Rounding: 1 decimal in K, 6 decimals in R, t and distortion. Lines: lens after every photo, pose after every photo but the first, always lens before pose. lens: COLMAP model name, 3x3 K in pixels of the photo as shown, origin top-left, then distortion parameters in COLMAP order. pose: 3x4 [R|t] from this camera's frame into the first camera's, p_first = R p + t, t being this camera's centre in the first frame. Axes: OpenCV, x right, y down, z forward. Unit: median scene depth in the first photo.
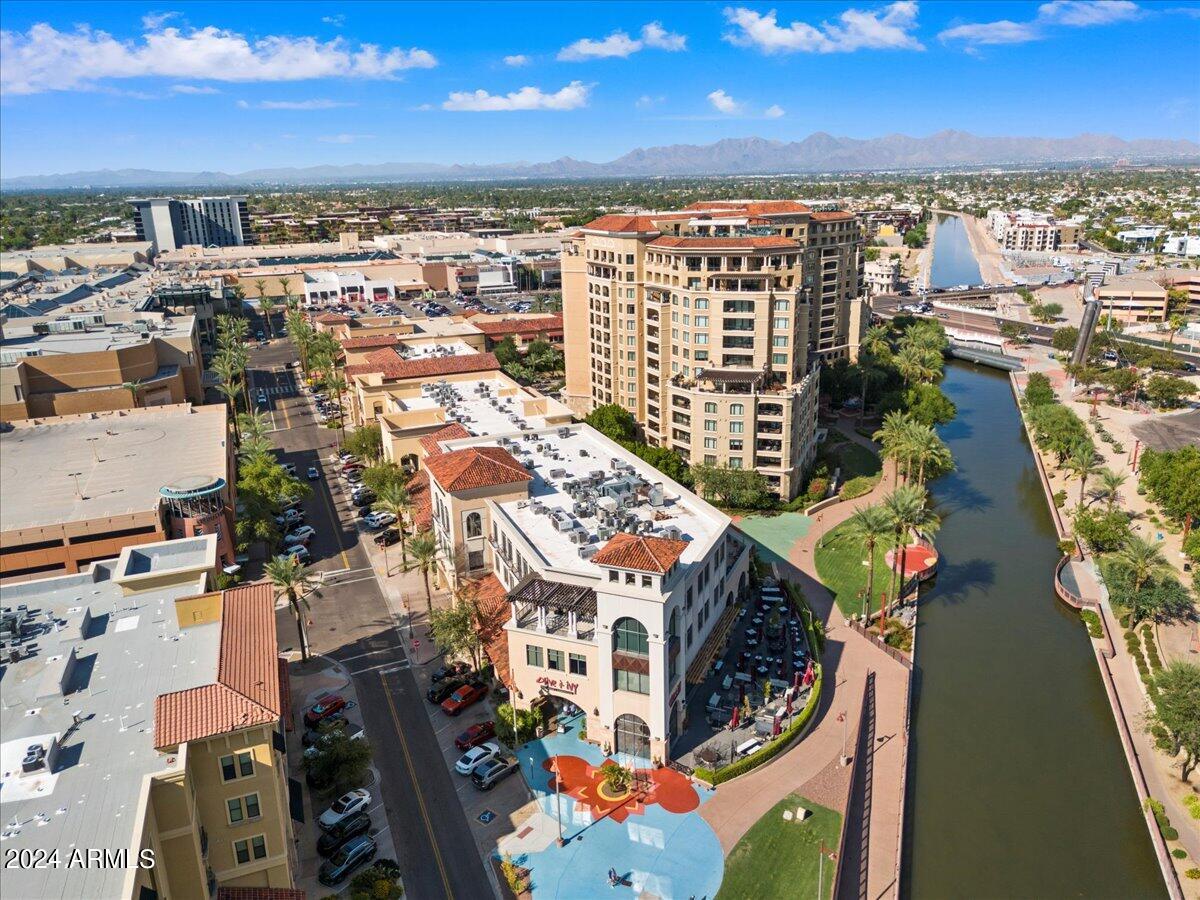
lens RADIAL K [[875.9, 0, 600.0], [0, 875.9, 450.0], [0, 0, 1]] dist [0.084330, -0.089651]
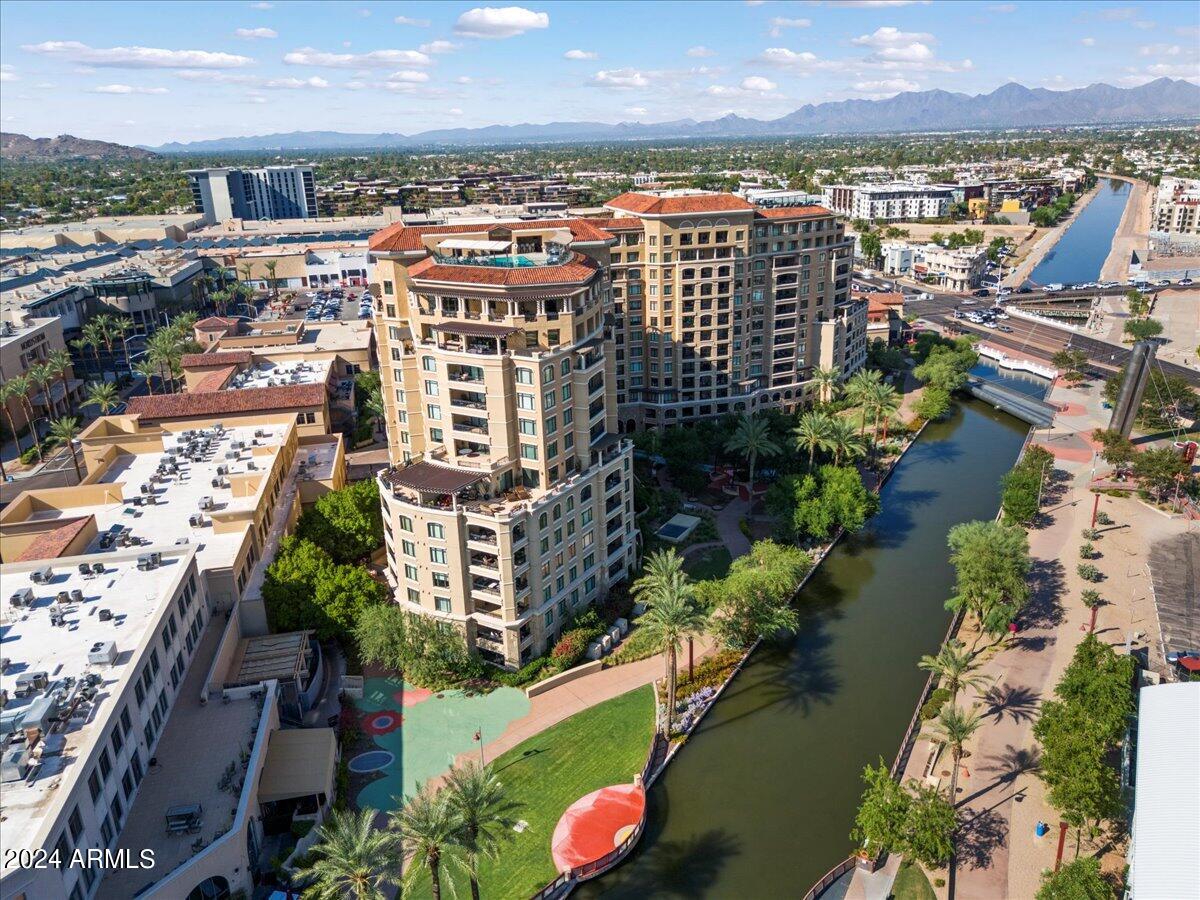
lens RADIAL K [[875.9, 0, 600.0], [0, 875.9, 450.0], [0, 0, 1]] dist [0.084330, -0.089651]
pose [[0.984542, 0.054305, -0.166517, 0.229112], [-0.047291, 0.997831, 0.045801, -0.085504], [0.168643, -0.037219, 0.984974, 0.209295]]
